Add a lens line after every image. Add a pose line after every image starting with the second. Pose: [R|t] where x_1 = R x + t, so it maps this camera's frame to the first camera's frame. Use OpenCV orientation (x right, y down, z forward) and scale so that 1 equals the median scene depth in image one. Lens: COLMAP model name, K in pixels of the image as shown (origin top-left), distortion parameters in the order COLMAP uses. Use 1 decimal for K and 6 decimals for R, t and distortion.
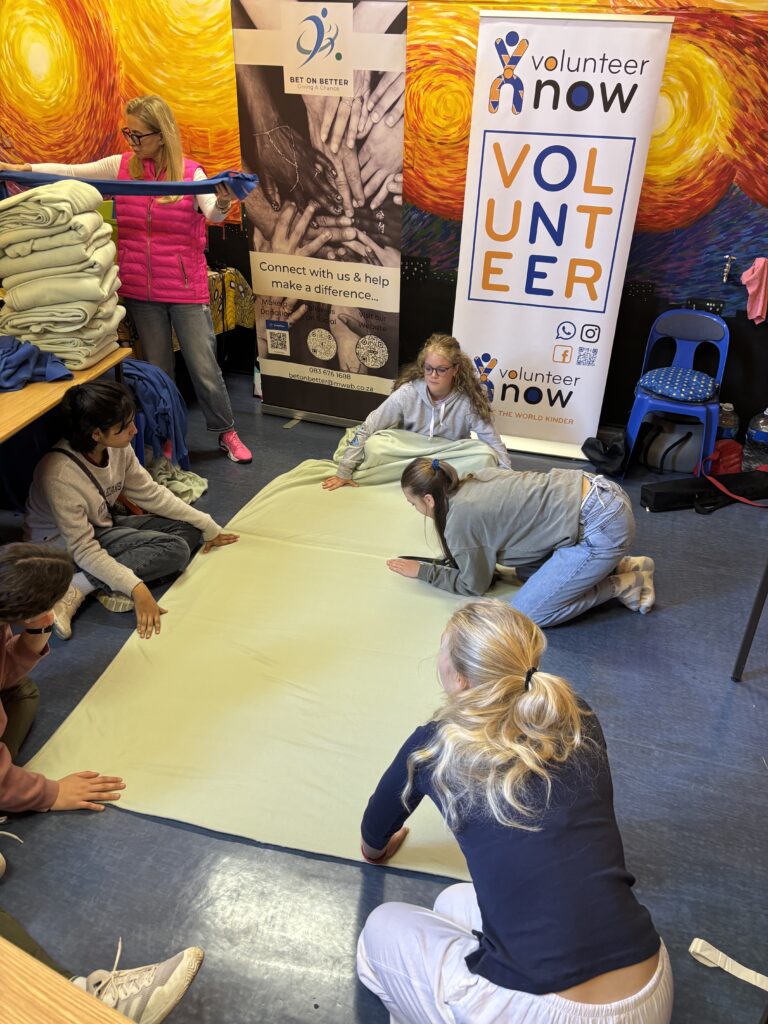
lens RADIAL K [[770.9, 0, 378.6], [0, 770.9, 515.4], [0, 0, 1]] dist [0.023669, -0.044034]
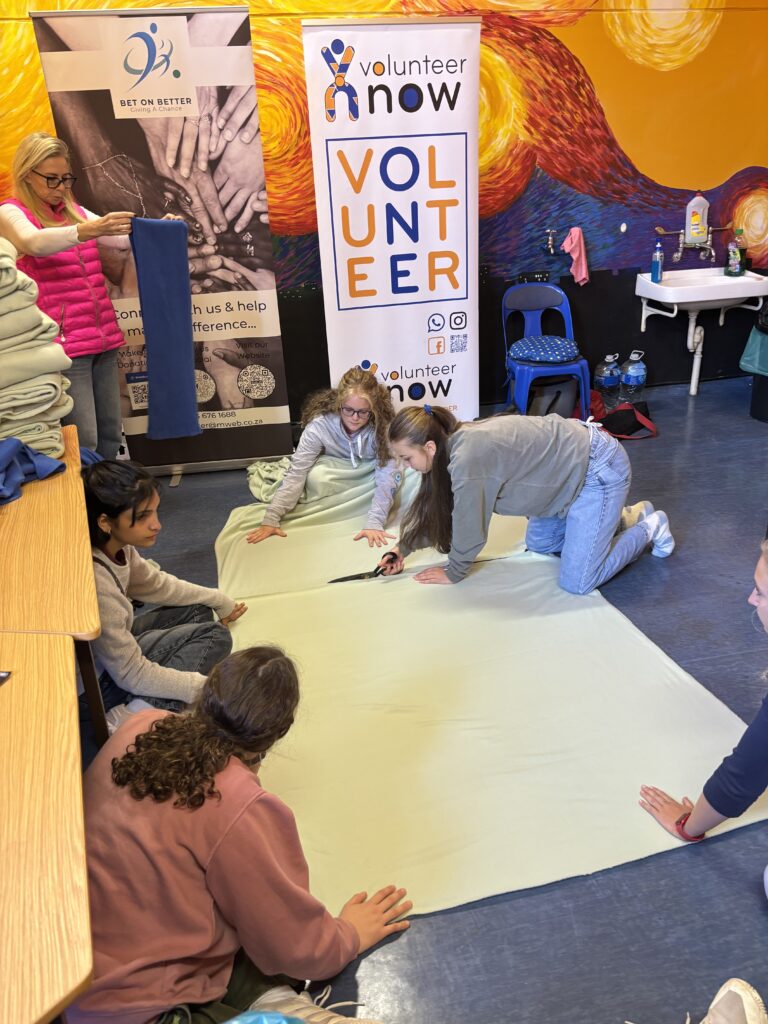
lens RADIAL K [[770.9, 0, 383.2], [0, 770.9, 511.4], [0, 0, 1]] dist [0.023669, -0.044034]
pose [[0.885262, -0.272645, 0.376797, -0.297543], [0.286380, 0.957901, 0.020293, -0.040121], [-0.366467, 0.089942, 0.926074, 0.097331]]
